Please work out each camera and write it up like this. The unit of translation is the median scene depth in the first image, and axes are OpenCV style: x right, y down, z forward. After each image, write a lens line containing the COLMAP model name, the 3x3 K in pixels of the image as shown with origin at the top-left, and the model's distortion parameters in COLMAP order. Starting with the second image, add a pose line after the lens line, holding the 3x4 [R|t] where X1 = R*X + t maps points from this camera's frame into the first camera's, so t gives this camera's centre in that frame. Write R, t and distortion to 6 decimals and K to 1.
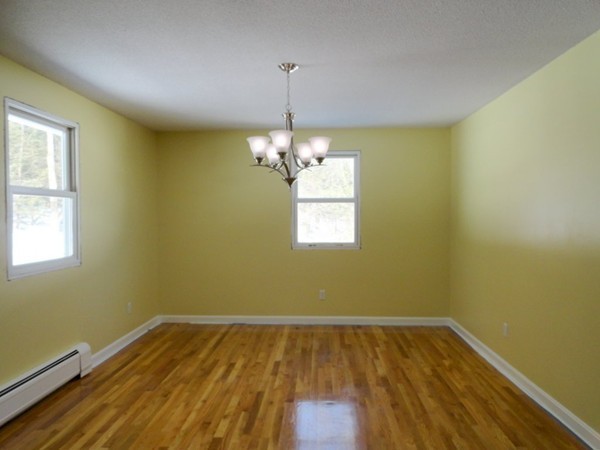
lens RADIAL K [[428.5, 0, 300.0], [0, 428.5, 225.0], [0, 0, 1]] dist [-0.001808, 0.005102]
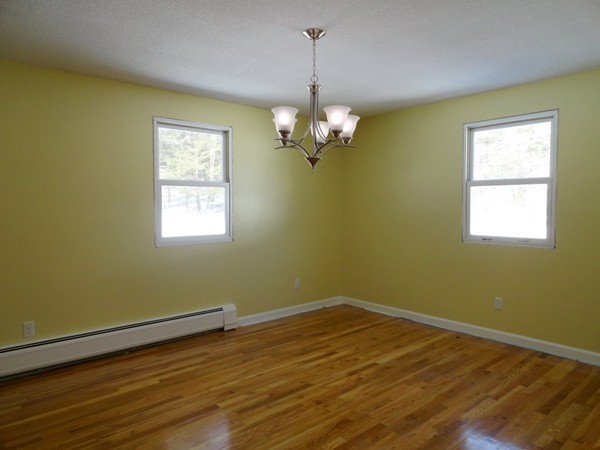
lens RADIAL K [[414.8, 0, 300.0], [0, 414.8, 225.0], [0, 0, 1]] dist [-0.003109, 0.006279]
pose [[0.692488, 0.036293, -0.720515, 0.492641], [-0.018955, 0.999304, 0.032118, 0.003961], [0.721180, -0.008584, 0.692695, 0.311190]]
